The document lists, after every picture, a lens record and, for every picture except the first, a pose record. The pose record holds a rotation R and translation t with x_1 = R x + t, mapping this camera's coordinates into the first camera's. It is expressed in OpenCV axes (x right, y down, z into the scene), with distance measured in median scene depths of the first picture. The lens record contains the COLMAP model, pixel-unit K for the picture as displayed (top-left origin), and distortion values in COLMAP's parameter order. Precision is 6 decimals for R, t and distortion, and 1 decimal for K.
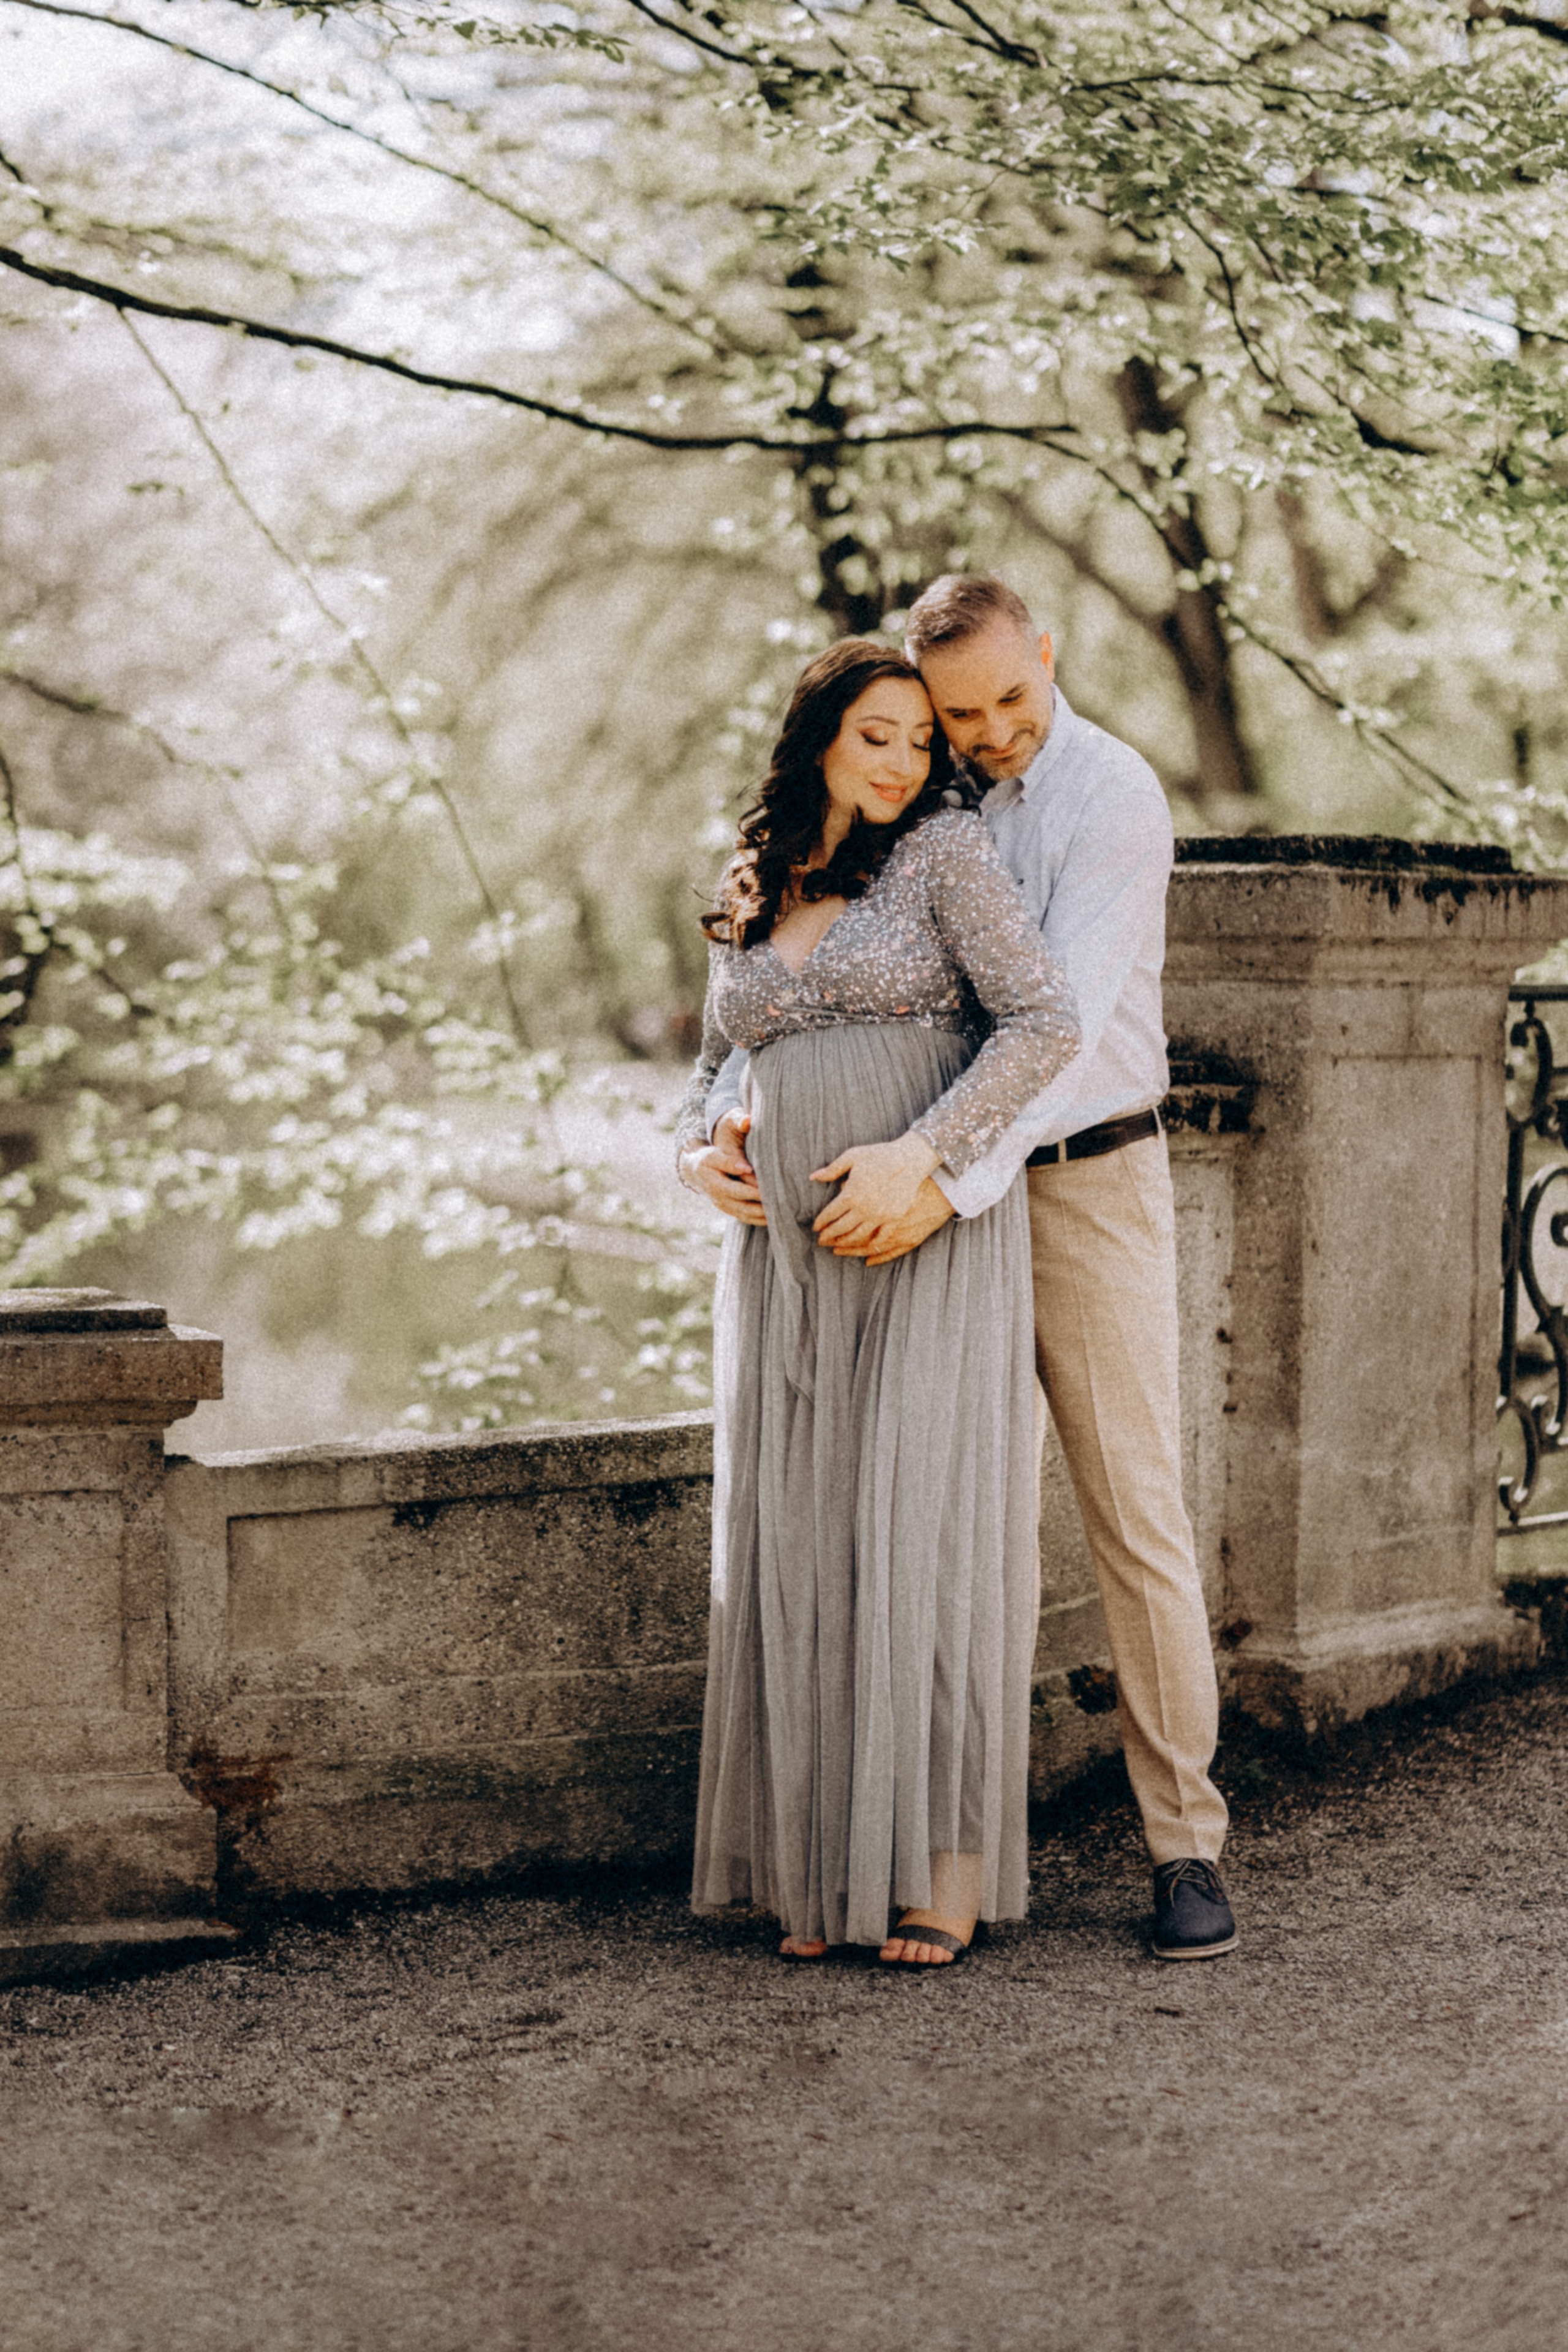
lens RADIAL K [[5860.2, 0, 784.0], [0, 5860.2, 1176.0], [0, 0, 1]] dist [-0.610114, 10.216901]
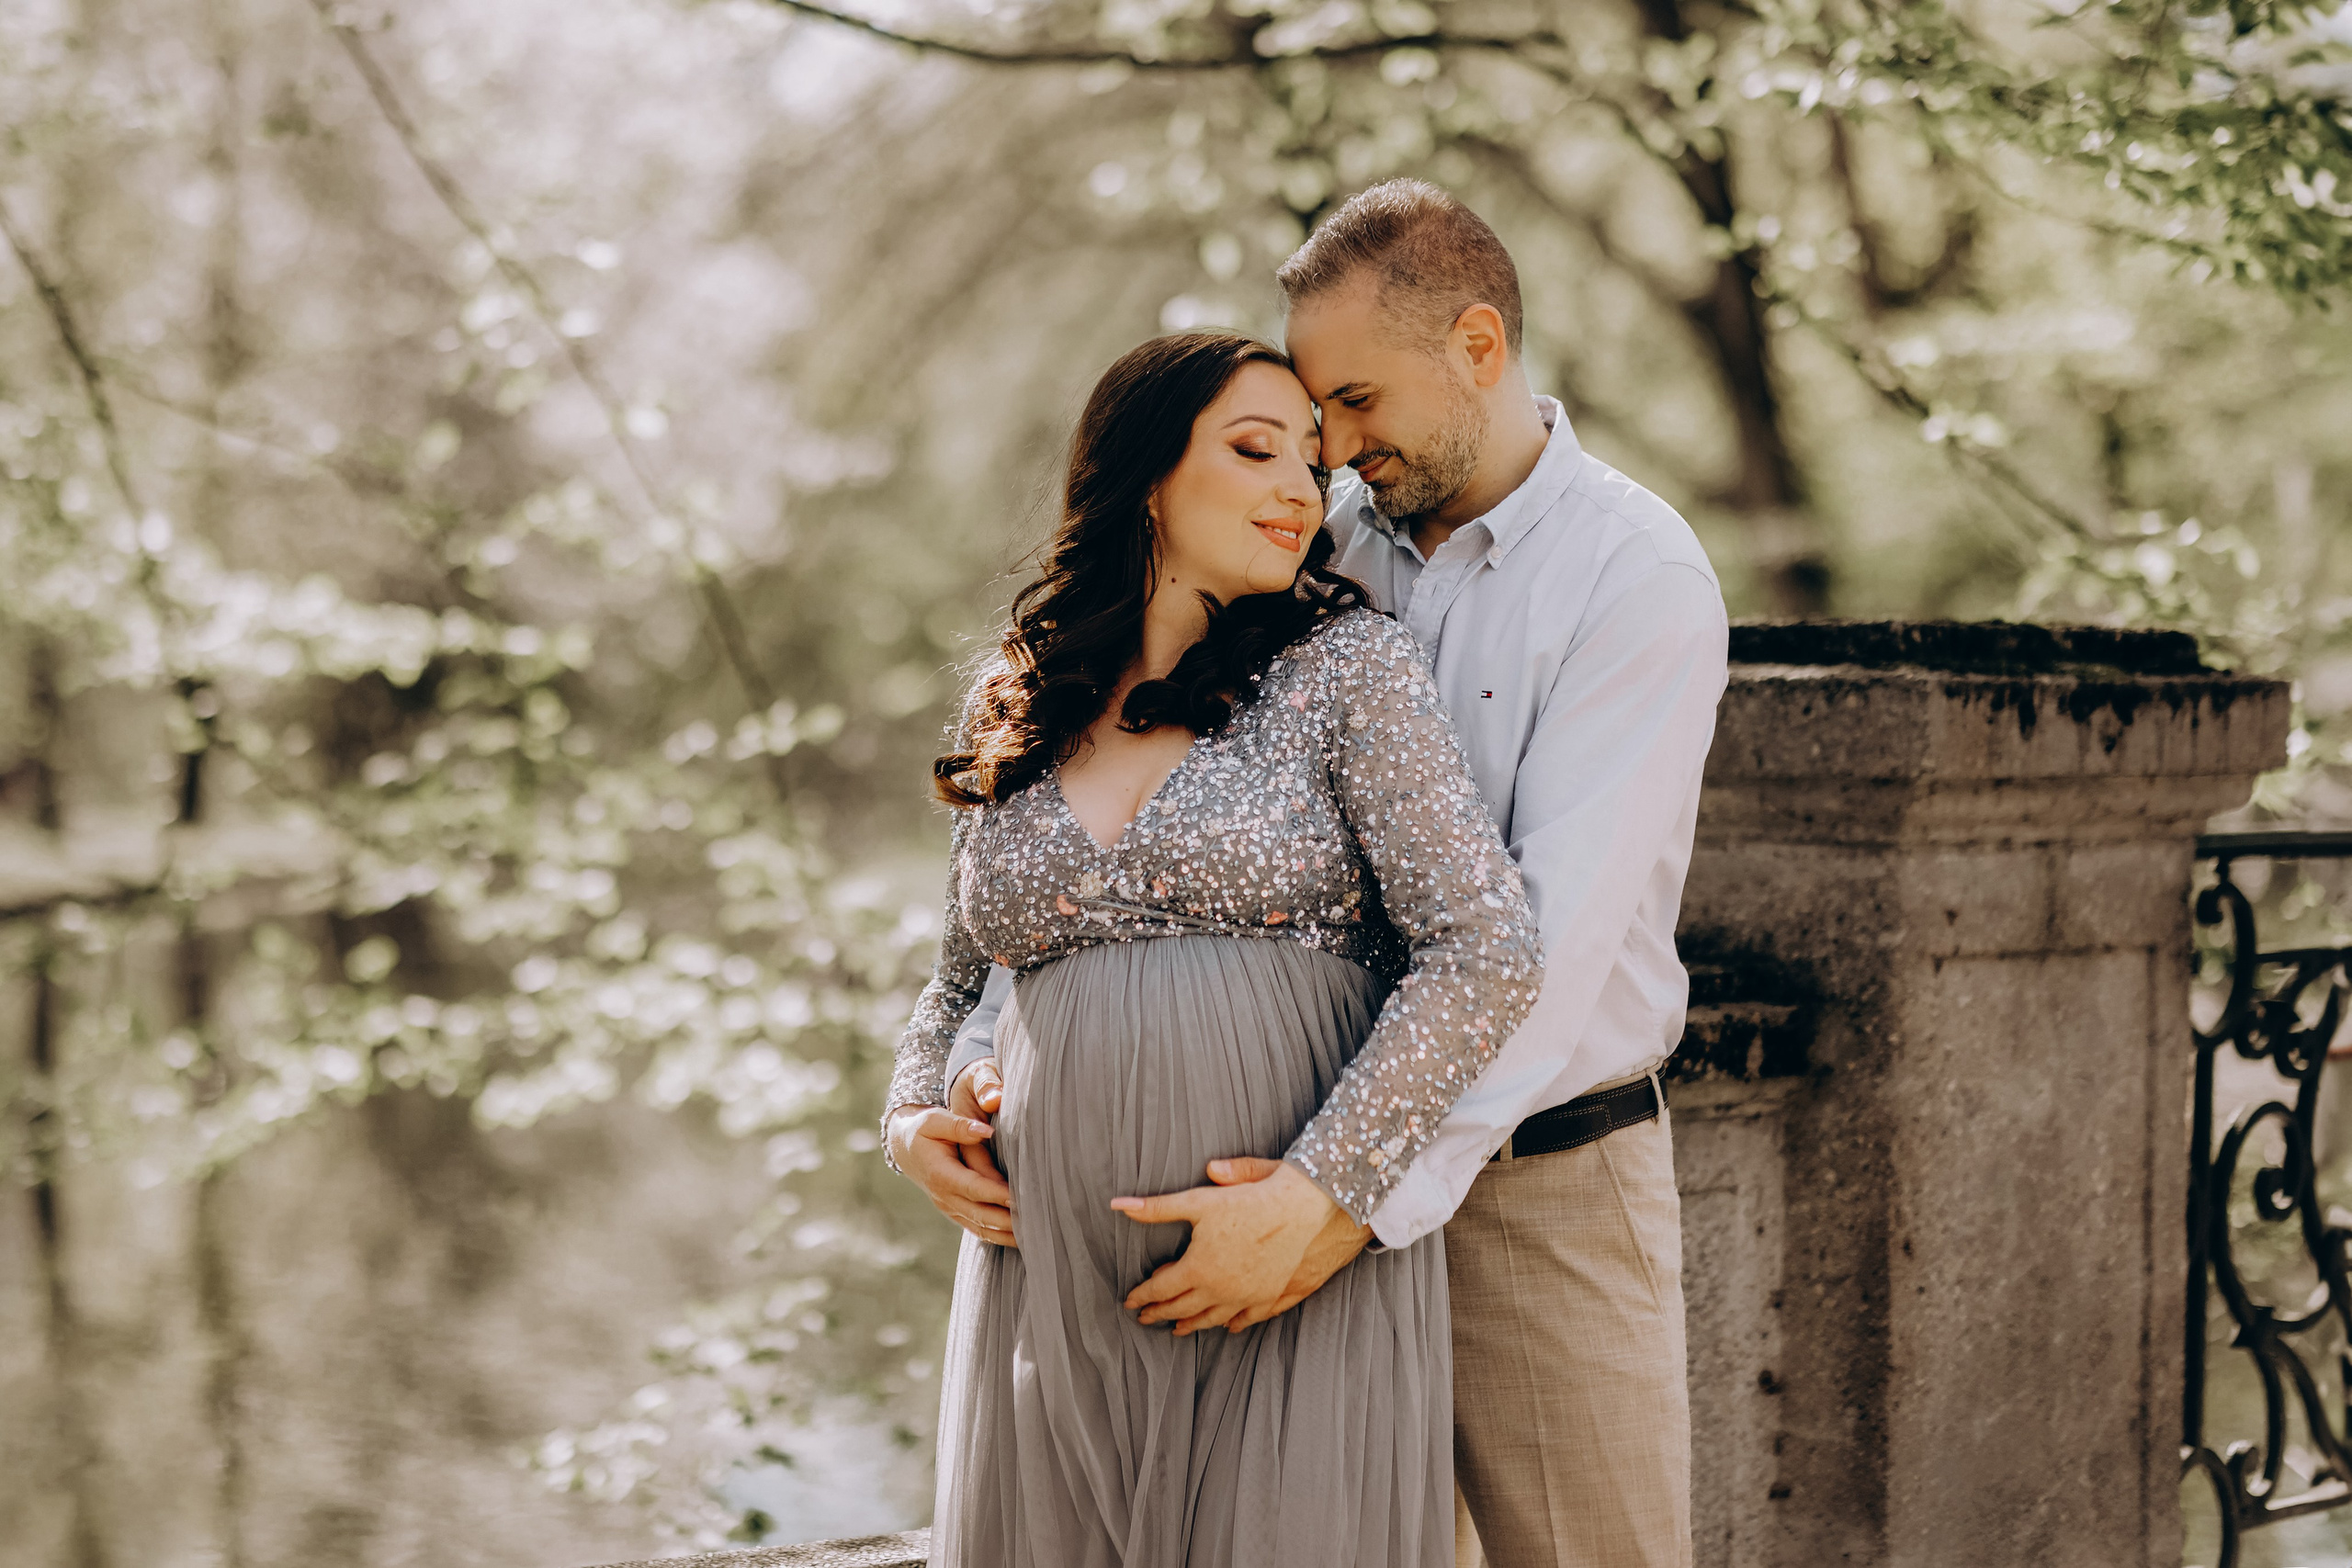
lens RADIAL K [[5533.0, 0, 1176.0], [0, 5533.0, 784.0], [0, 0, 1]] dist [-0.027563, -0.671443]
pose [[0.999543, -0.004065, -0.029960, 0.026818], [0.003792, 0.999951, -0.009166, -0.034419], [0.029996, 0.009048, 0.999509, 0.367645]]
